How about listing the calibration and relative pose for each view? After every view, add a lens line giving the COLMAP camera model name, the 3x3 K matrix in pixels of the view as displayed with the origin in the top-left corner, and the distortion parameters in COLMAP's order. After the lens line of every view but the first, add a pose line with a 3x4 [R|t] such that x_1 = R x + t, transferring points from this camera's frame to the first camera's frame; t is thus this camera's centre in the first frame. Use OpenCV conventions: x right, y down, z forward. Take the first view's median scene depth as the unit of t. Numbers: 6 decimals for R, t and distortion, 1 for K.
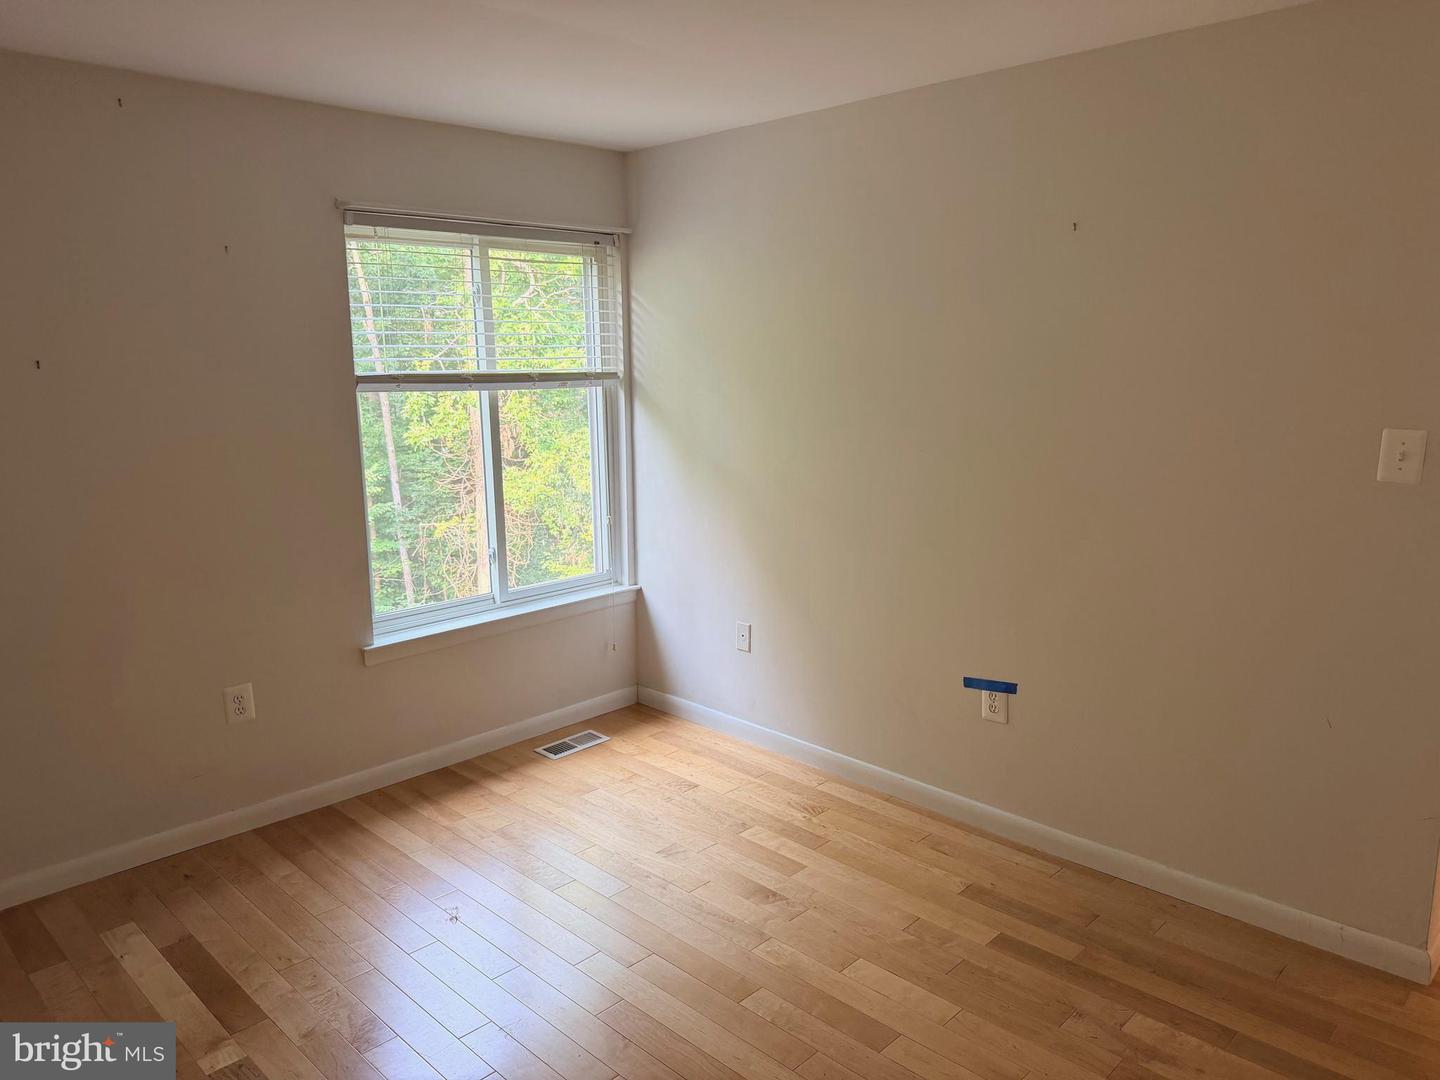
lens RADIAL K [[1007.7, 0, 719.5], [0, 1007.7, 540.7], [0, 0, 1]] dist [0.021283, -0.034024]
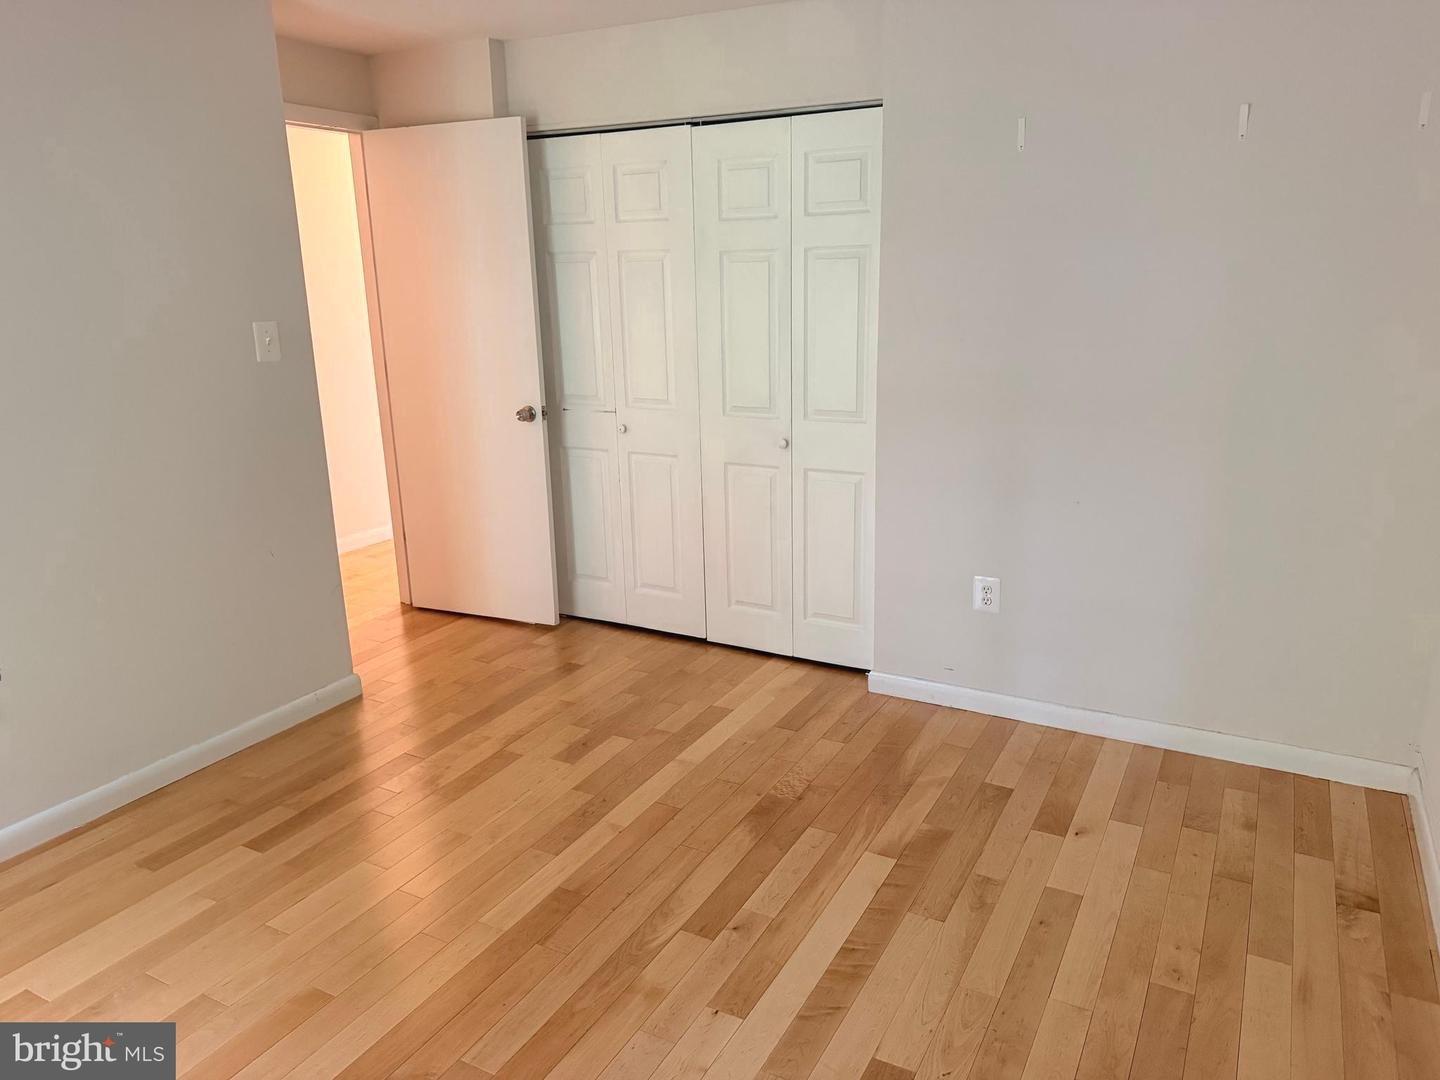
lens RADIAL K [[1007.7, 0, 720.8], [0, 1007.7, 540.5], [0, 0, 1]] dist [0.021283, -0.034024]
pose [[-0.260418, -0.246747, 0.933434, -0.711733], [0.192584, 0.934089, 0.300648, -0.109141], [-0.946094, 0.258059, -0.195734, 0.660664]]
